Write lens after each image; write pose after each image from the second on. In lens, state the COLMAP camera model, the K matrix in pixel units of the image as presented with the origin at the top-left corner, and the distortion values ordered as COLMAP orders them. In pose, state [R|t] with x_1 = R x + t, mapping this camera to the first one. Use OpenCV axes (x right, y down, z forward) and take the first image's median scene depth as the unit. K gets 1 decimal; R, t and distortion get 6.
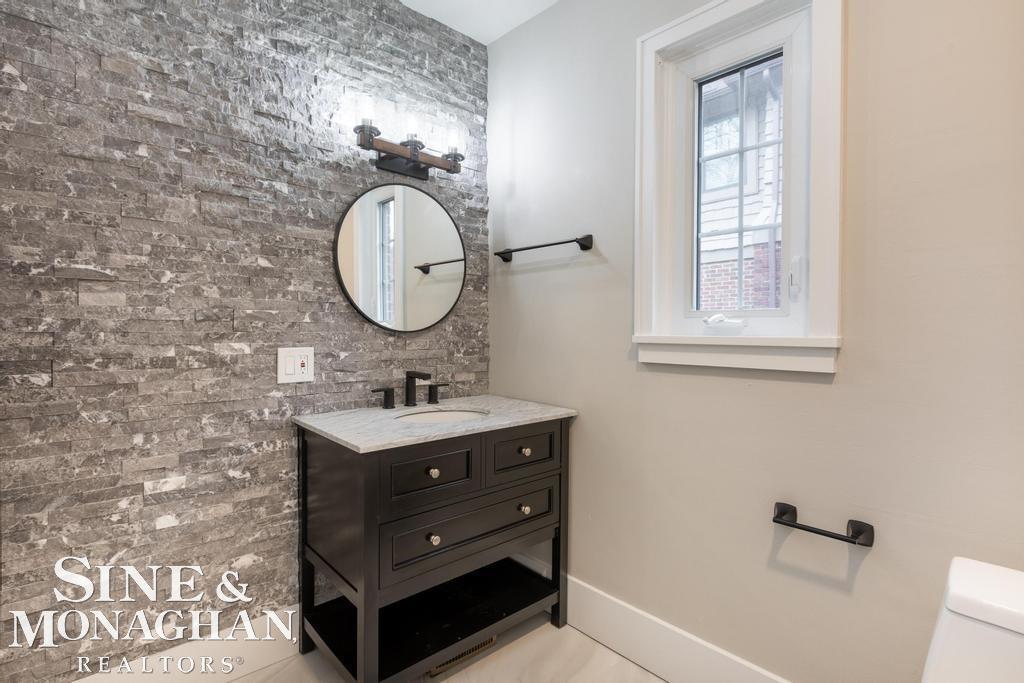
lens RADIAL K [[503.4, 0, 511.8], [0, 503.4, 339.1], [0, 0, 1]] dist [-0.002988, -0.000188]
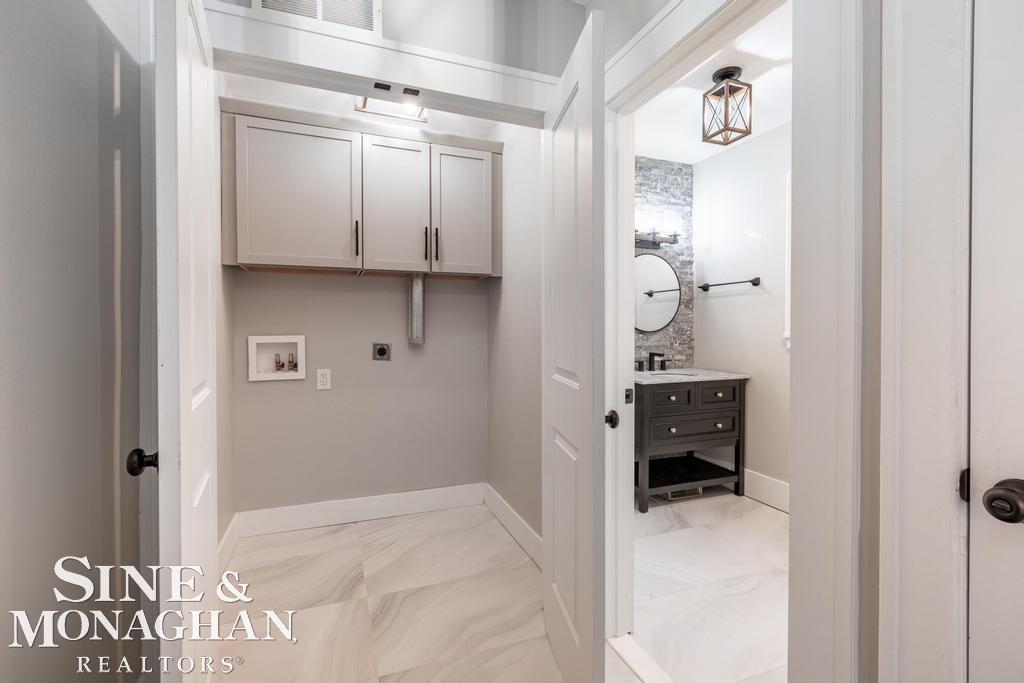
lens RADIAL K [[459.4, 0, 509.3], [0, 459.4, 335.8], [0, 0, 1]] dist [0.005497, 0.000214]
pose [[0.930682, 0.000365, -0.365829, -0.063447], [-0.001373, 0.999996, -0.002494, 0.005332], [0.365827, 0.002823, 0.930679, -0.763563]]
